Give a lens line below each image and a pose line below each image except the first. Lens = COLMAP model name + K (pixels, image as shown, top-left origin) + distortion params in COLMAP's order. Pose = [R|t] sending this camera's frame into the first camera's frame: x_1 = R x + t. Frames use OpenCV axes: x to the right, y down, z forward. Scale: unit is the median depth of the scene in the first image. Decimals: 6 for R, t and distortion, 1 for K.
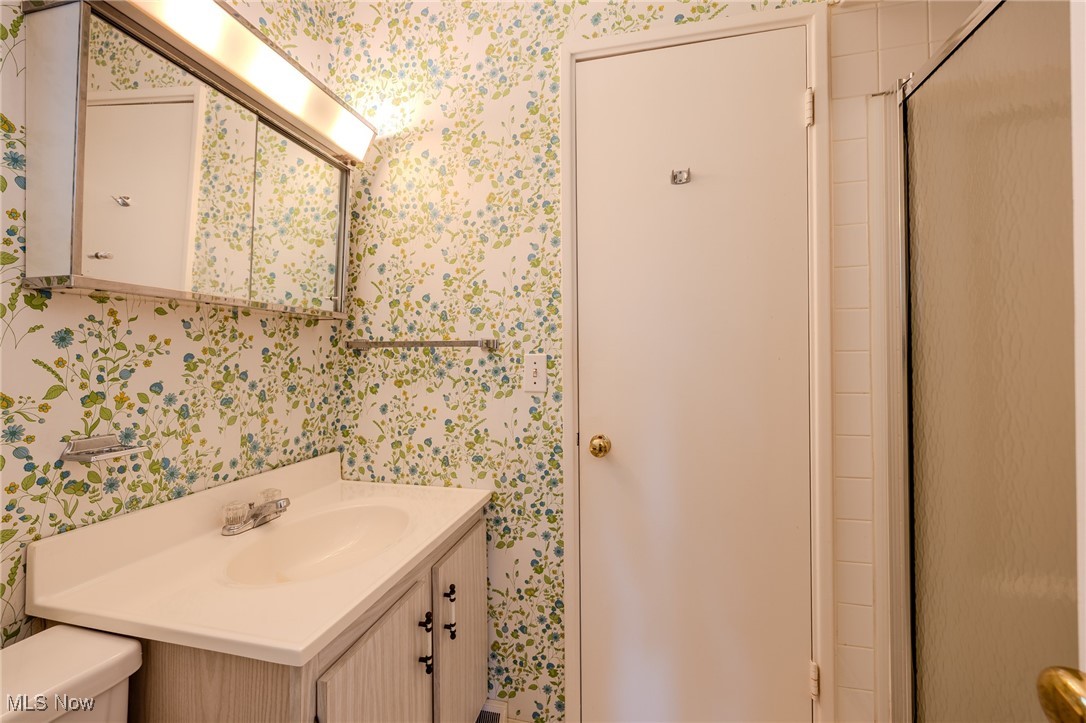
lens RADIAL K [[454.6, 0, 538.2], [0, 454.6, 354.3], [0, 0, 1]] dist [0.002122, 0.000047]
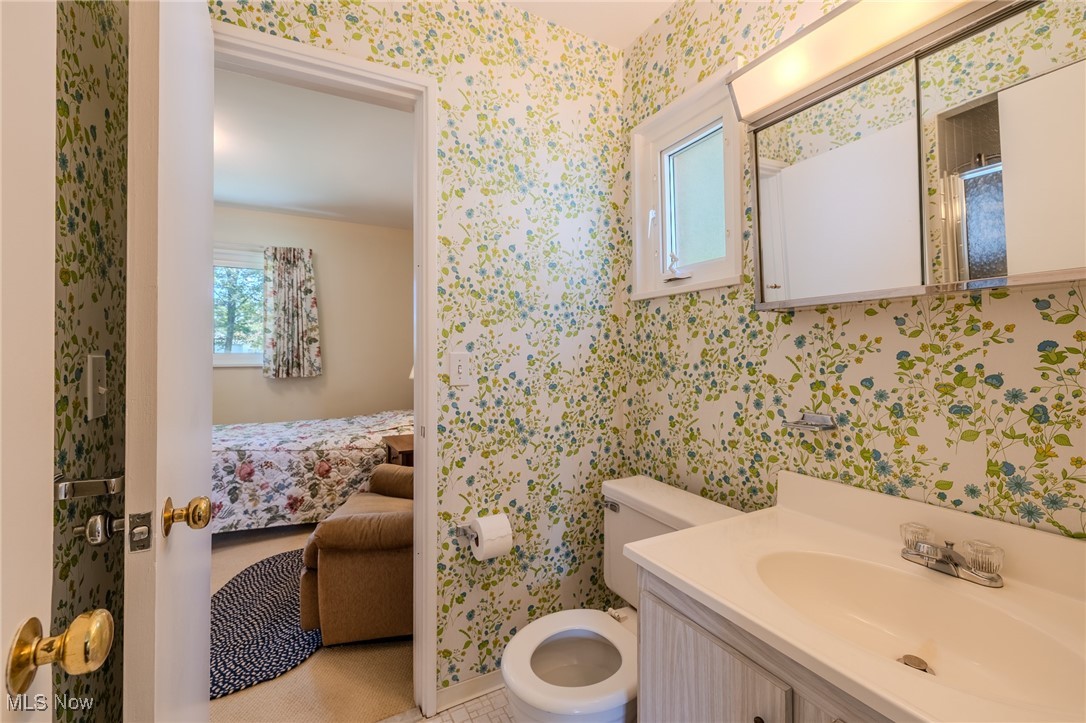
lens RADIAL K [[454.6, 0, 538.2], [0, 454.6, 354.3], [0, 0, 1]] dist [0.002122, 0.000047]
pose [[-0.748248, 0.010040, -0.663343, 0.482575], [0.012750, 0.999918, 0.000753, -0.005980], [0.663296, -0.007894, -0.748315, 1.309540]]
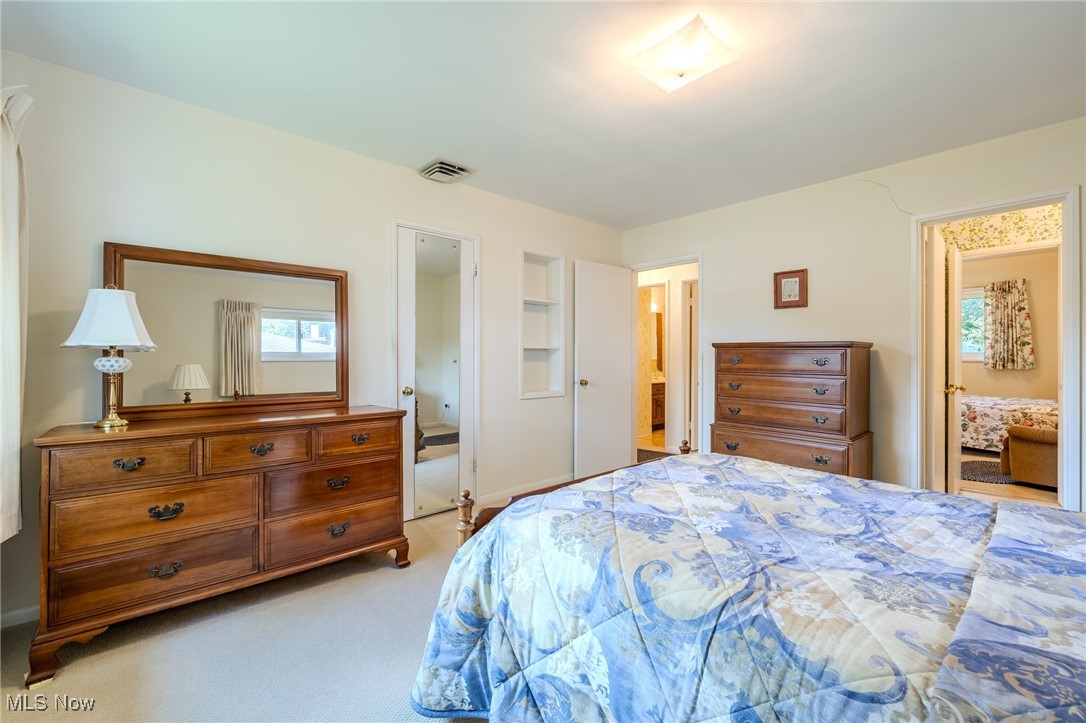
lens RADIAL K [[454.6, 0, 538.2], [0, 454.6, 354.3], [0, 0, 1]] dist [0.002122, 0.000047]
pose [[-0.825137, 0.012327, 0.564798, 0.578637], [0.007868, 0.999916, -0.010329, -0.005879], [-0.564878, -0.004079, -0.825165, 1.885107]]
